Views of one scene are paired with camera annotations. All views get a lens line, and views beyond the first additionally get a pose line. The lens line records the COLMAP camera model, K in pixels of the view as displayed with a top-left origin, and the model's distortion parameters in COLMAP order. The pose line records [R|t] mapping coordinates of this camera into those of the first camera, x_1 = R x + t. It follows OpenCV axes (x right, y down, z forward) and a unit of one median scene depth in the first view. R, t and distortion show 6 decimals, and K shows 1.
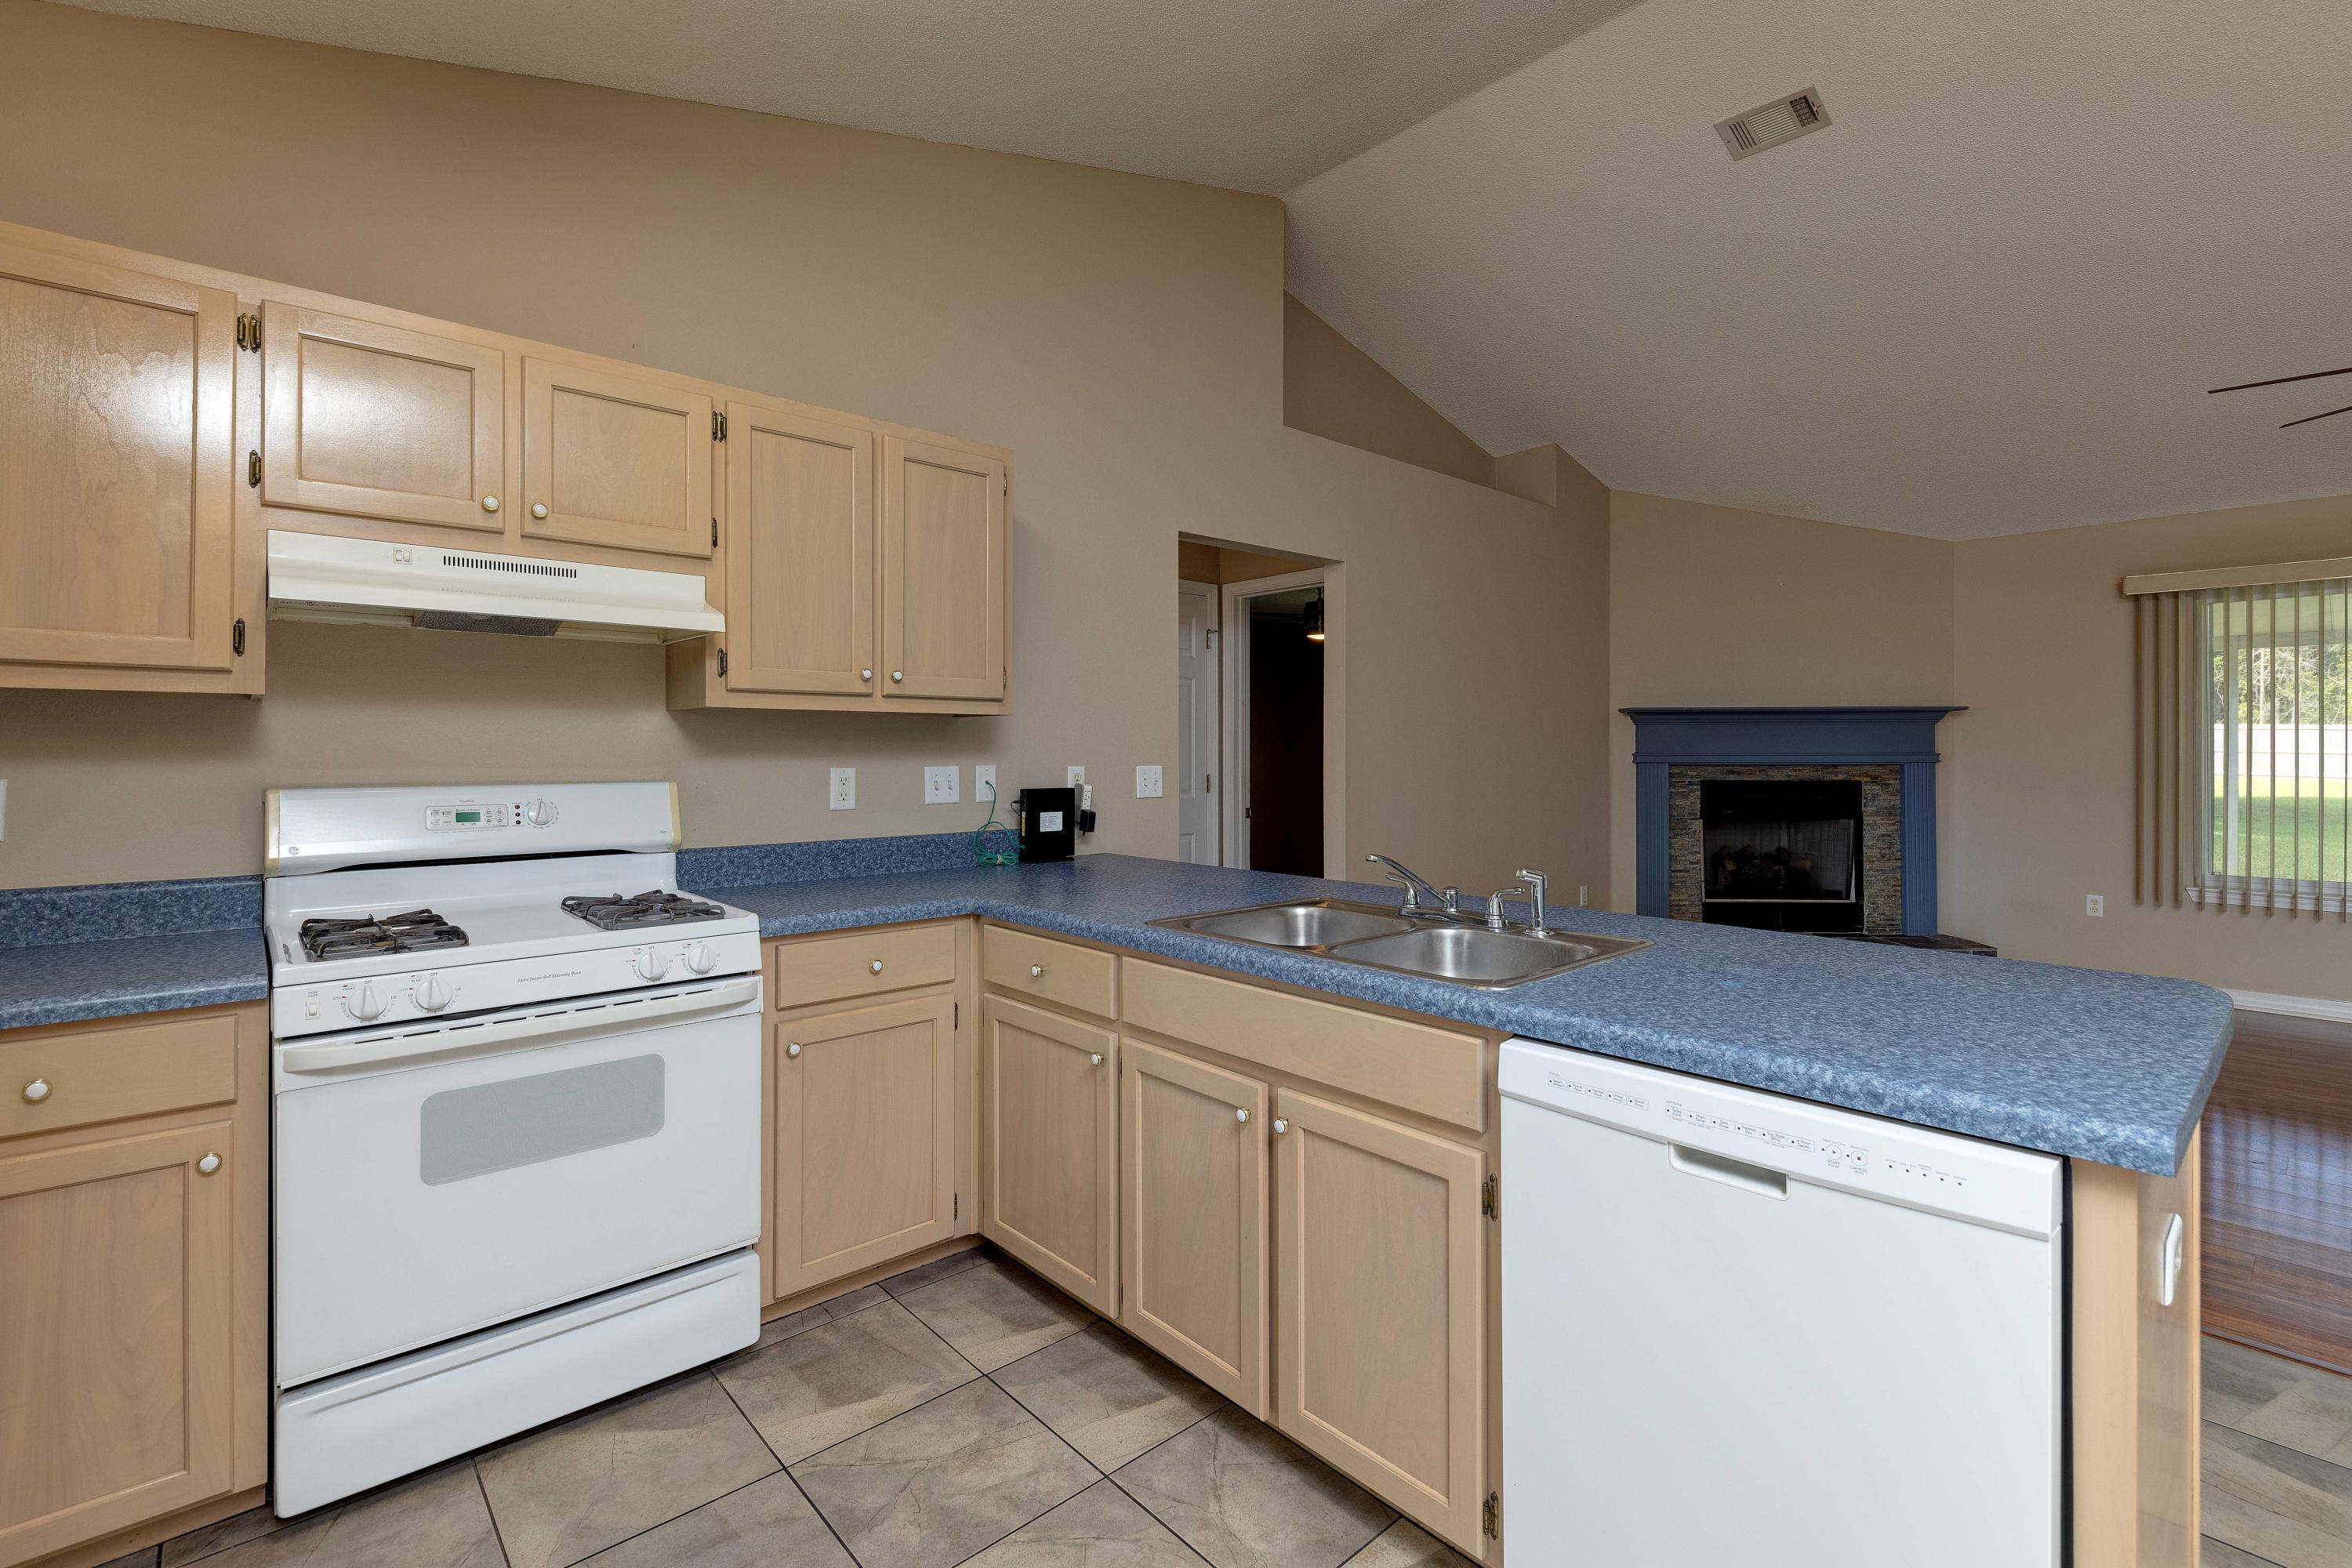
lens RADIAL K [[1040.5, 0, 1188.8], [0, 1040.5, 752.0], [0, 0, 1]] dist [0.002623, -0.003292]
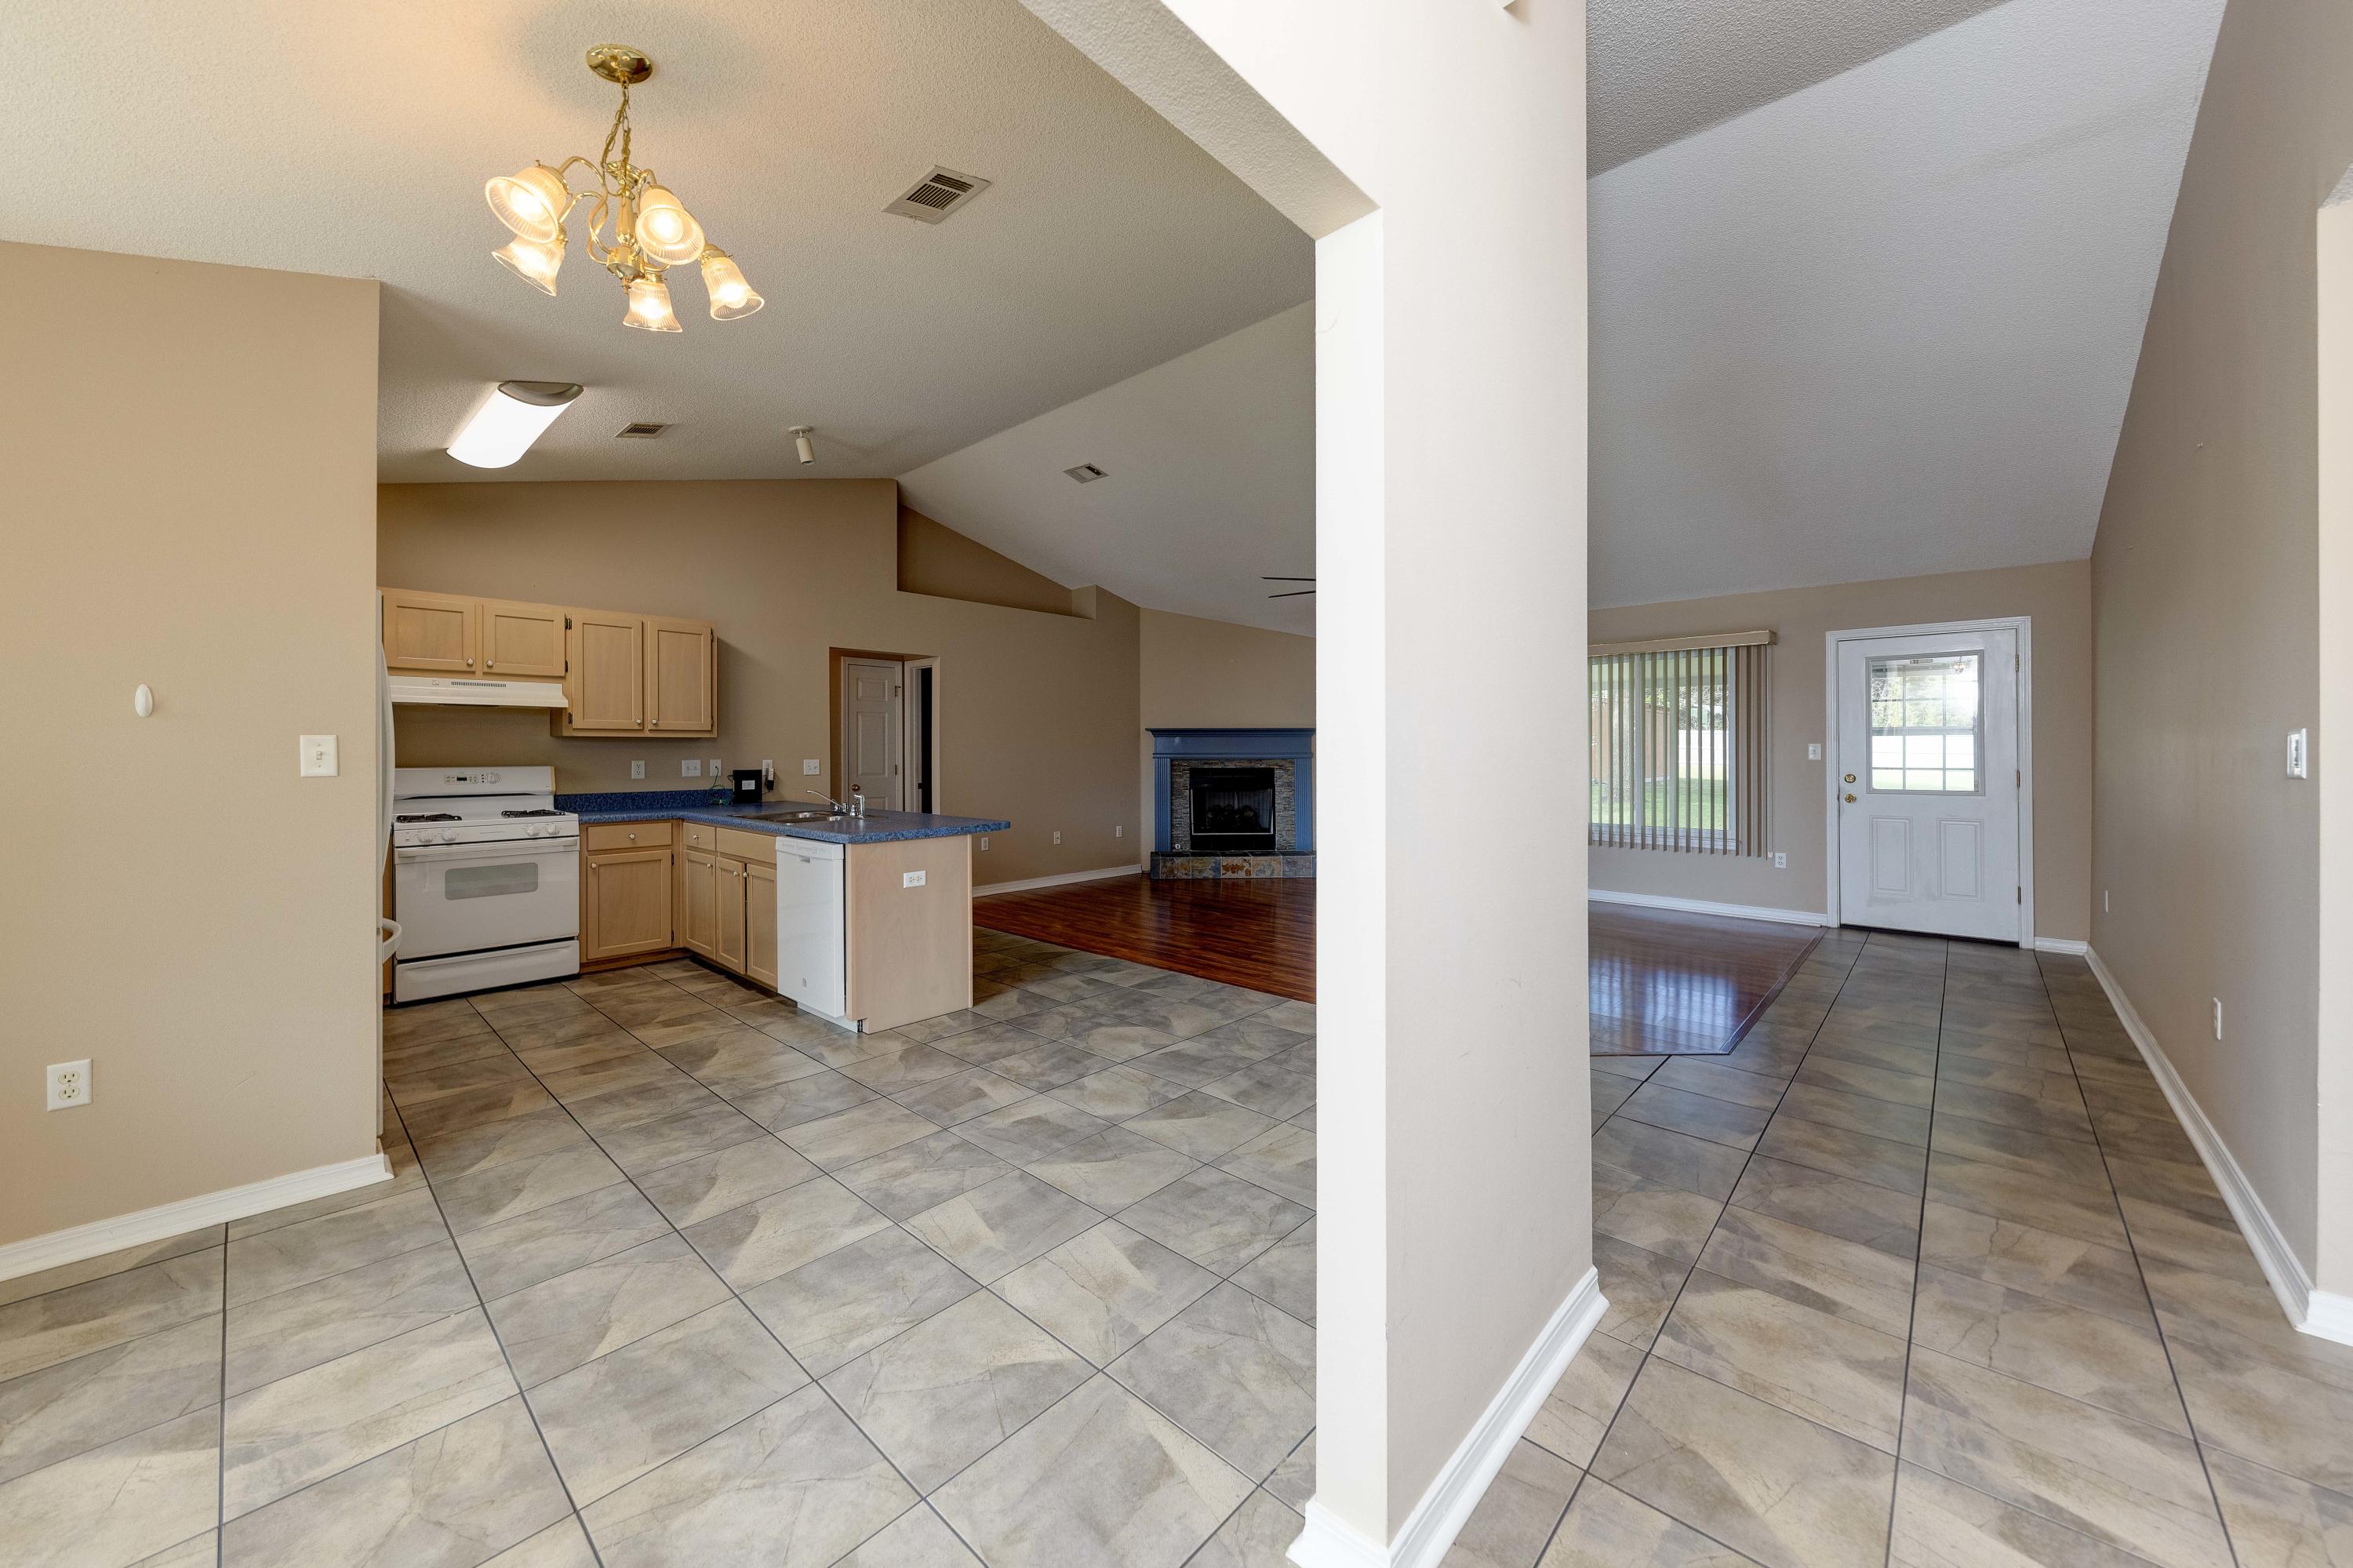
lens RADIAL K [[849.1, 0, 1177.3], [0, 849.1, 759.9], [0, 0, 1]] dist [0.002577, -0.000994]
pose [[0.995725, -0.001334, 0.092357, 0.609448], [0.000386, 0.999947, 0.010283, -0.004270], [-0.092366, -0.010203, 0.995673, -0.874549]]
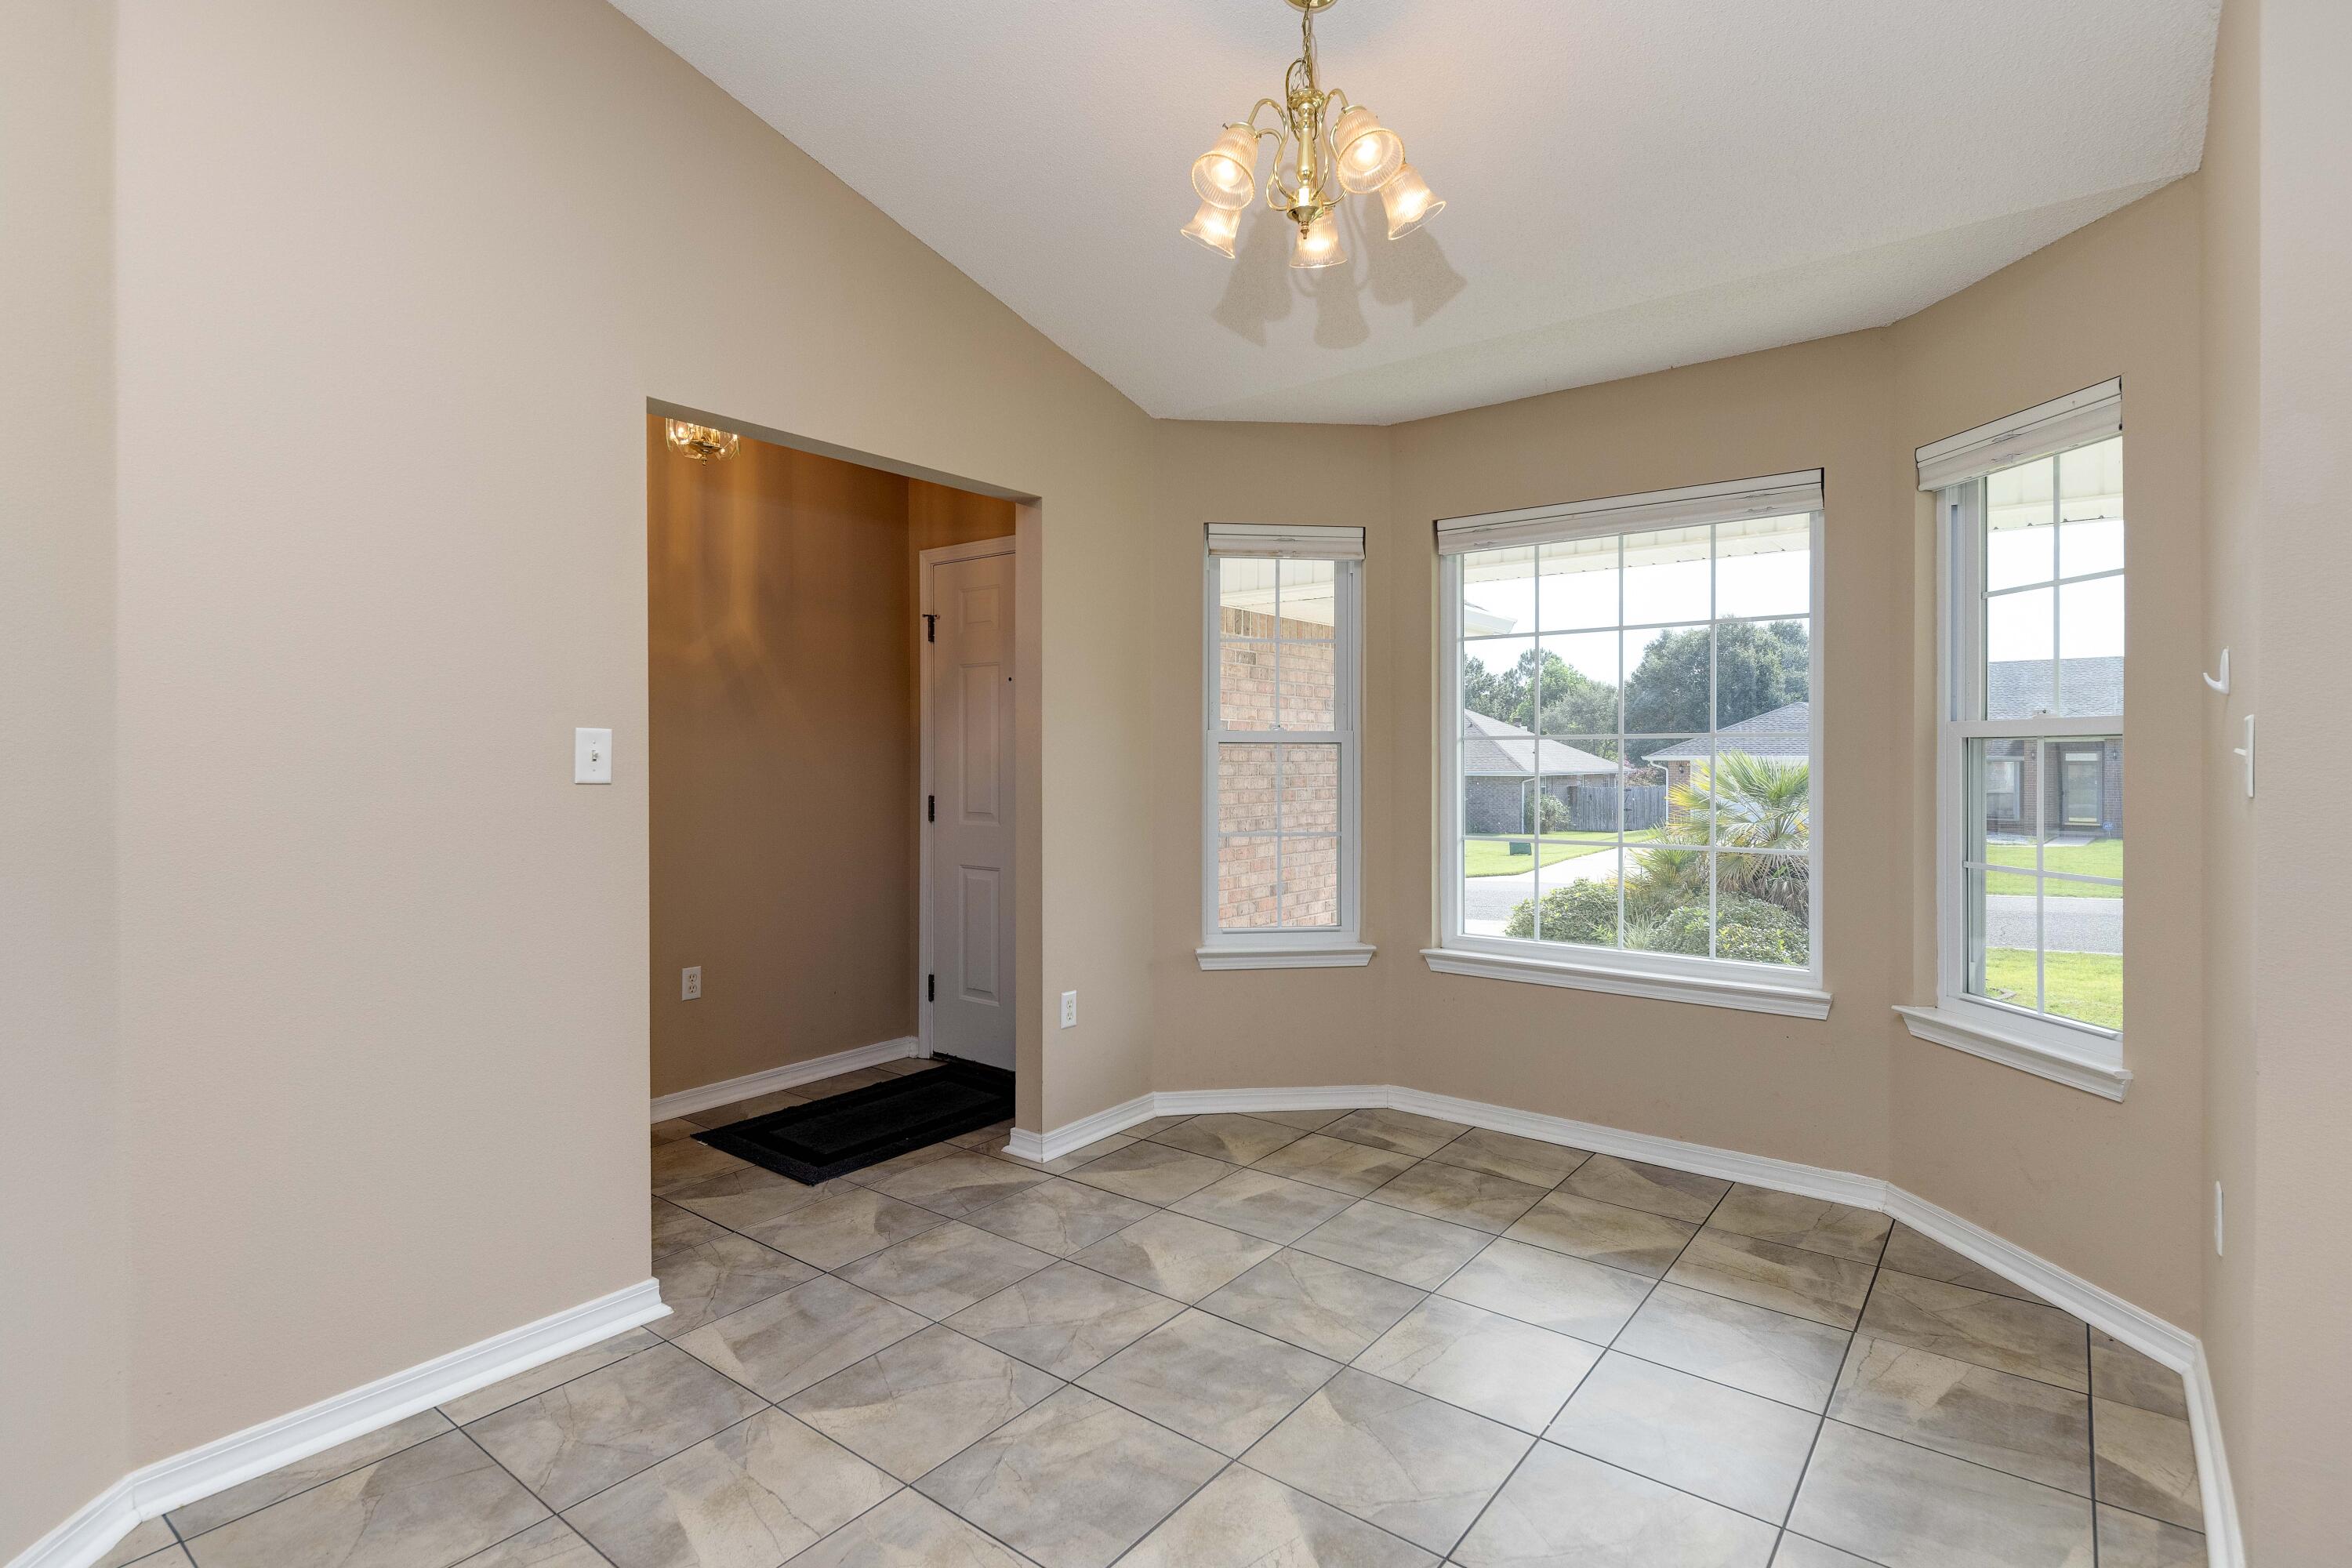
lens RADIAL K [[1119.7, 0, 1176.1], [0, 1119.7, 770.6], [0, 0, 1]] dist [0.005384, 0.000366]
pose [[-0.984414, 0.001045, -0.175861, 0.492574], [-0.001124, 0.999925, 0.012236, -0.002015], [0.175861, 0.012243, -0.984339, 0.341753]]
